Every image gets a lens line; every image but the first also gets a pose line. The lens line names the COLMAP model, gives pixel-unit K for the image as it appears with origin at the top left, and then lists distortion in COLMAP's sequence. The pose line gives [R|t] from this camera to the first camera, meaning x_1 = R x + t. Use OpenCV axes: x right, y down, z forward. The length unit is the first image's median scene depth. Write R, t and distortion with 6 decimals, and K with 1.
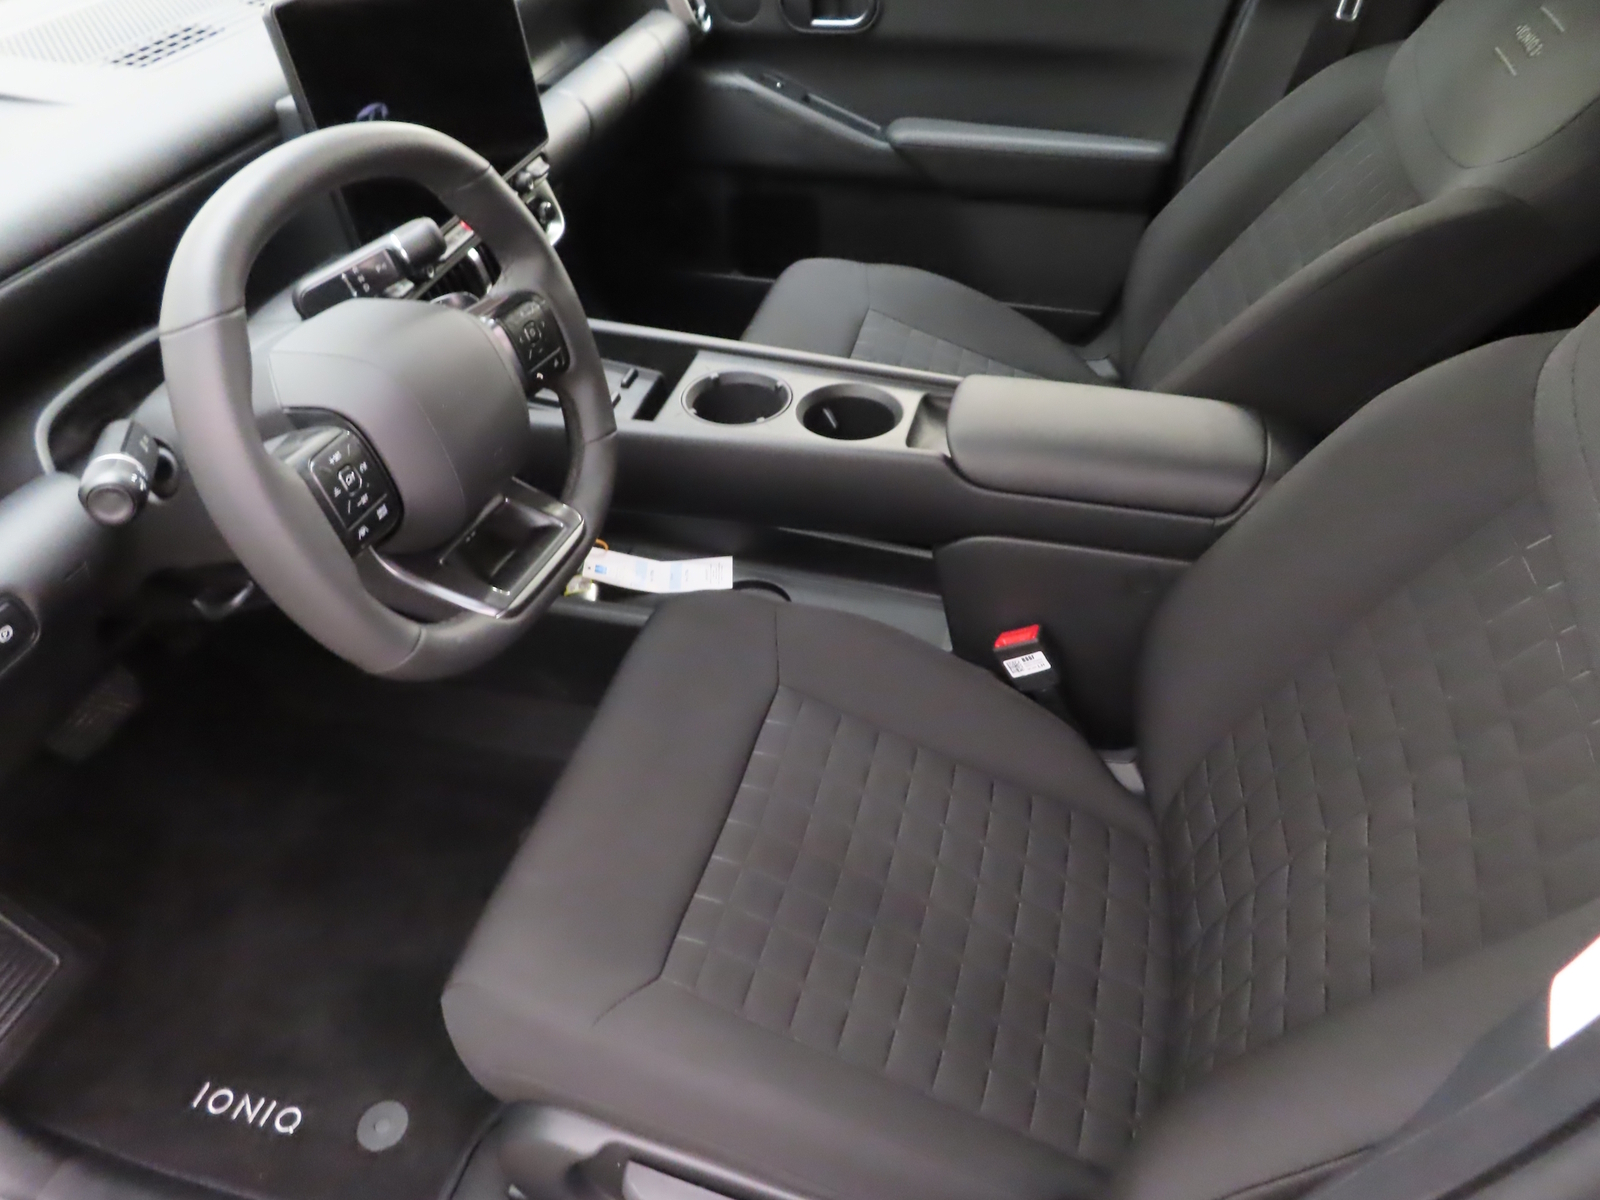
lens RADIAL K [[1158.8, 0, 804.8], [0, 1158.8, 594.7], [0, 0, 1]] dist [-0.006399, 0.006221]
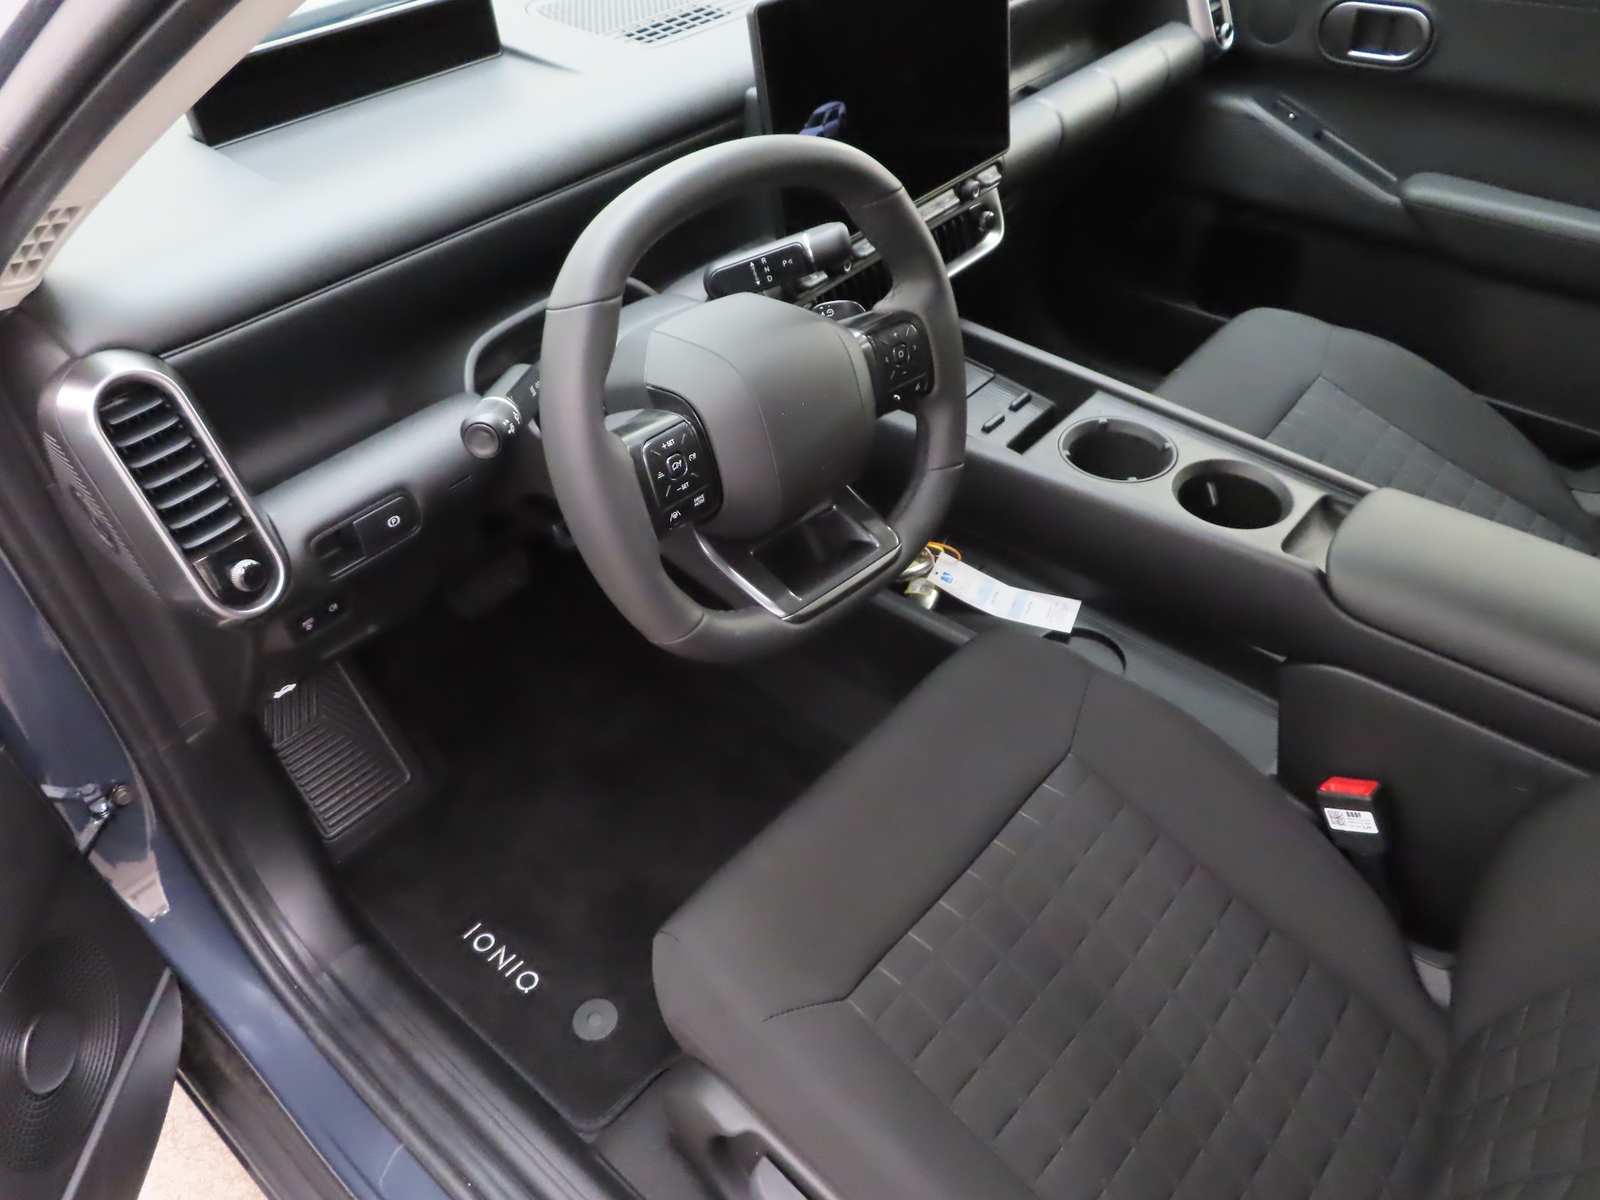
lens RADIAL K [[1158.8, 0, 798.2], [0, 1158.8, 599.6], [0, 0, 1]] dist [-0.006399, 0.006221]
pose [[0.898948, 0.277791, -0.338711, 0.068920], [-0.268180, 0.960375, 0.075886, -0.059010], [0.346370, 0.022618, 0.937825, 0.021402]]
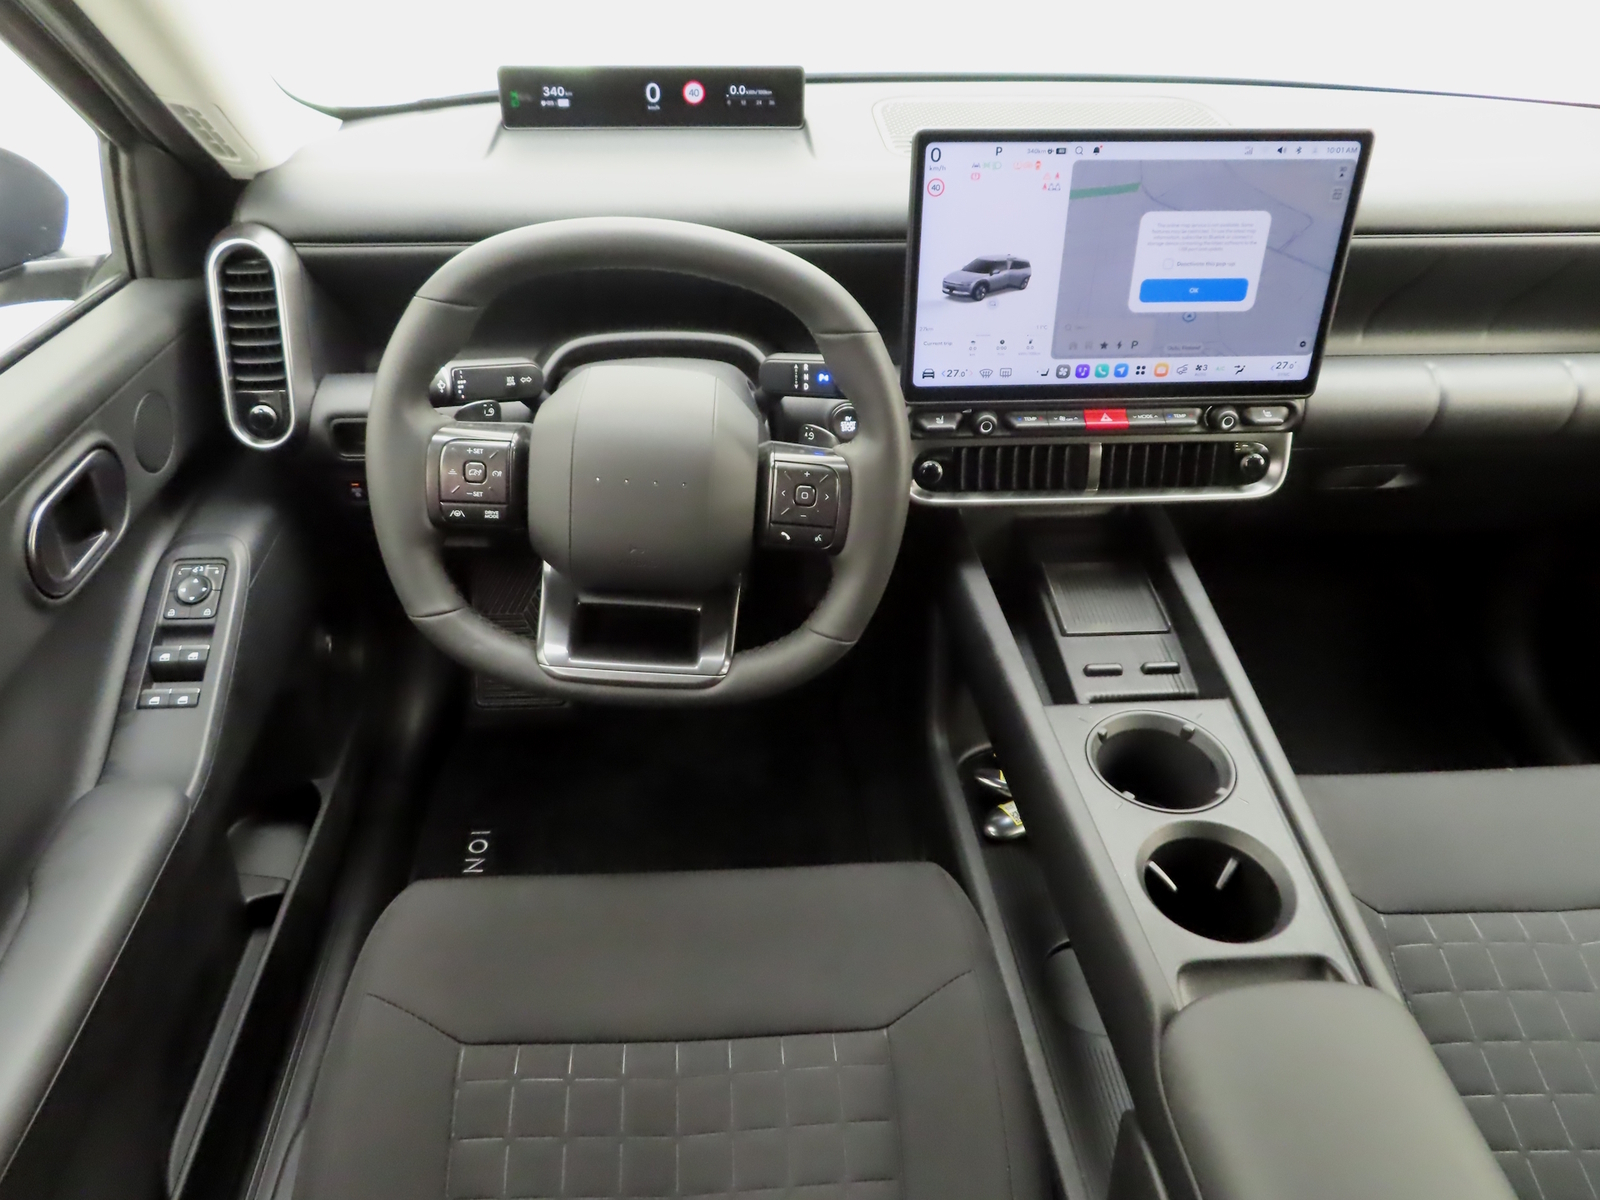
lens RADIAL K [[1158.8, 0, 809.8], [0, 1158.8, 601.9], [0, 0, 1]] dist [-0.006399, 0.006221]
pose [[0.319816, 0.572873, -0.754675, 0.419130], [-0.630837, 0.723041, 0.281524, -0.346052], [0.706939, 0.386041, 0.592629, 0.385840]]
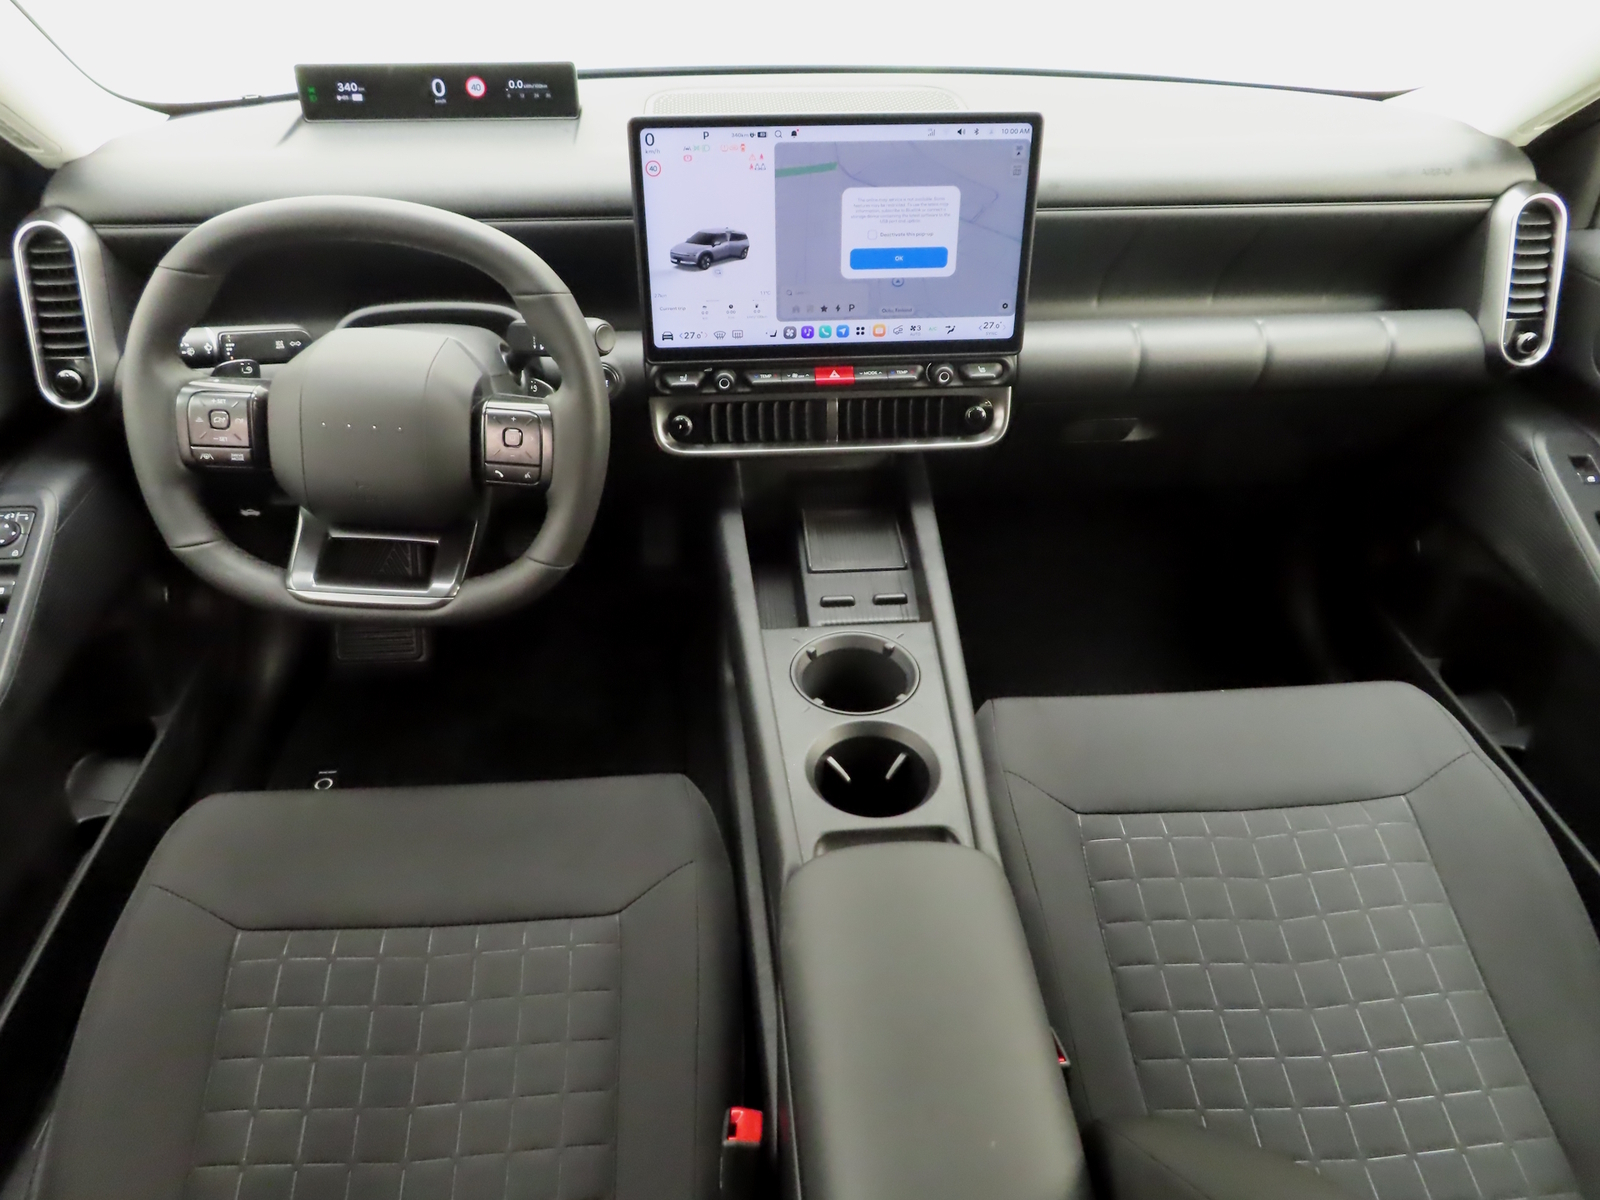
lens RADIAL K [[1158.8, 0, 800.9], [0, 1158.8, 598.0], [0, 0, 1]] dist [-0.006399, 0.006221]
pose [[0.327828, 0.570989, -0.752662, 0.596571], [-0.622671, 0.729748, 0.282397, -0.471196], [0.710499, 0.376084, 0.594770, 0.486578]]
